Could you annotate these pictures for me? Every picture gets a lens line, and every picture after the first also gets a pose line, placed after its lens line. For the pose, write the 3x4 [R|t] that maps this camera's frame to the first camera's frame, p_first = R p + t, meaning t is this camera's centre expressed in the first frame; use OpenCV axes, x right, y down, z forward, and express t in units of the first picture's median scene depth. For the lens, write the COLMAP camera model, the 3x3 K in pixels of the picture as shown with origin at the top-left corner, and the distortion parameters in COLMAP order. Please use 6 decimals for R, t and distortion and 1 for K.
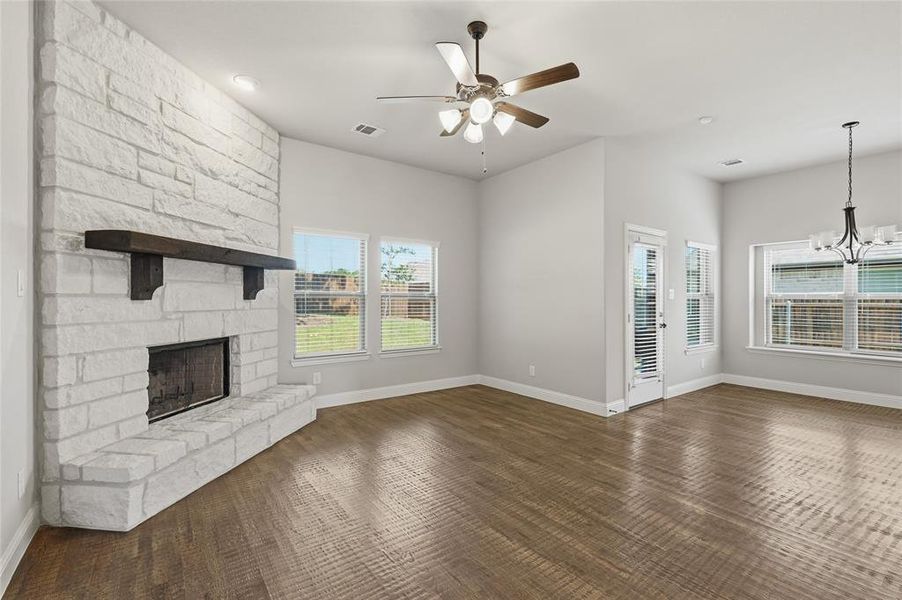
lens RADIAL K [[406.5, 0, 451.0], [0, 406.5, 300.0], [0, 0, 1]] dist [-0.002873, -0.000534]
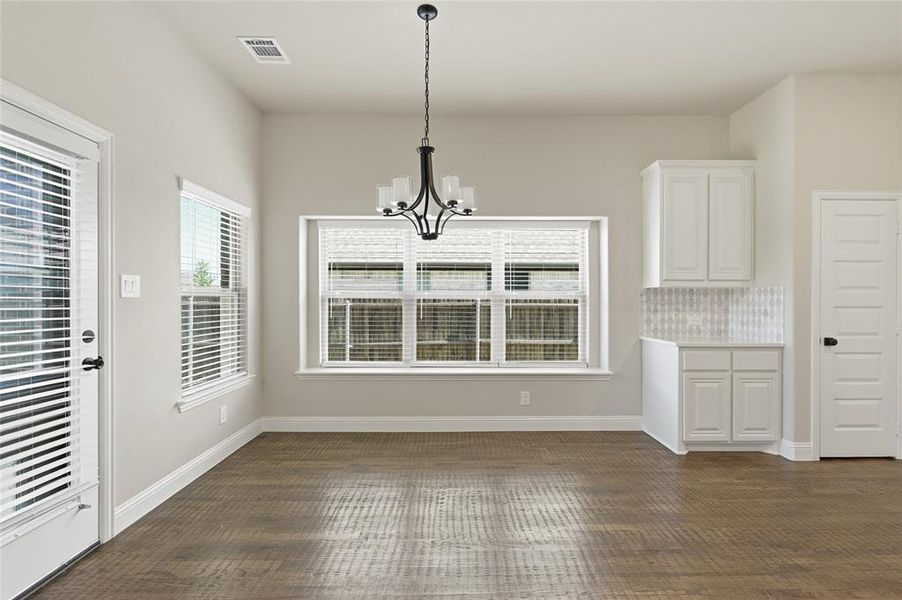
lens RADIAL K [[406.5, 0, 451.0], [0, 406.5, 300.0], [0, 0, 1]] dist [-0.002873, -0.000534]
pose [[0.587985, -0.001916, 0.808869, 0.395212], [0.002032, 0.999998, 0.000892, 0.000875], [-0.808869, 0.001119, 0.587988, 0.472859]]
